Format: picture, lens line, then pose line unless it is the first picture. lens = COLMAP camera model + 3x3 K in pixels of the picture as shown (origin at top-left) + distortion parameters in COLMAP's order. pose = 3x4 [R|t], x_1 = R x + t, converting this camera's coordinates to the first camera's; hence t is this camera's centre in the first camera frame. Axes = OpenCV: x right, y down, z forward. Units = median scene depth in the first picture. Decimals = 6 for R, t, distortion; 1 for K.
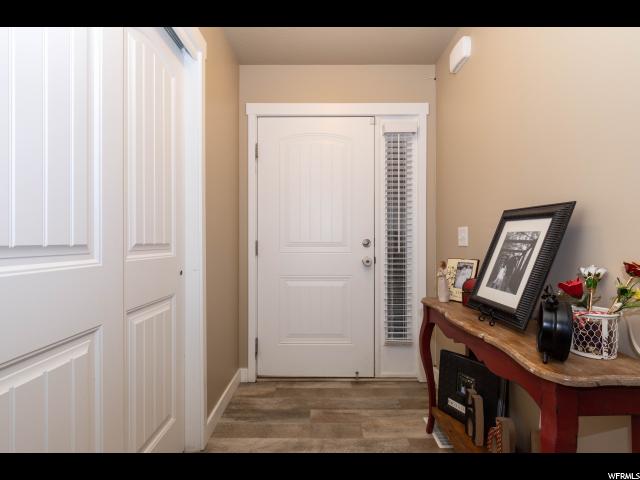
lens RADIAL K [[303.0, 0, 319.7], [0, 303.0, 239.9], [0, 0, 1]] dist [-0.008902, -0.002226]
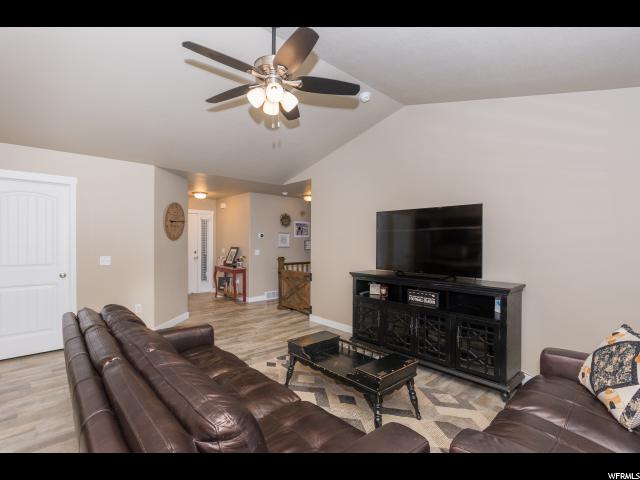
lens RADIAL K [[303.0, 0, 315.9], [0, 303.0, 239.9], [0, 0, 1]] dist [-0.008902, -0.002226]
pose [[0.738078, 0.000672, 0.674715, -1.766858], [-0.004250, 0.999984, 0.003653, -0.228065], [-0.674702, -0.005564, 0.738070, -3.712265]]
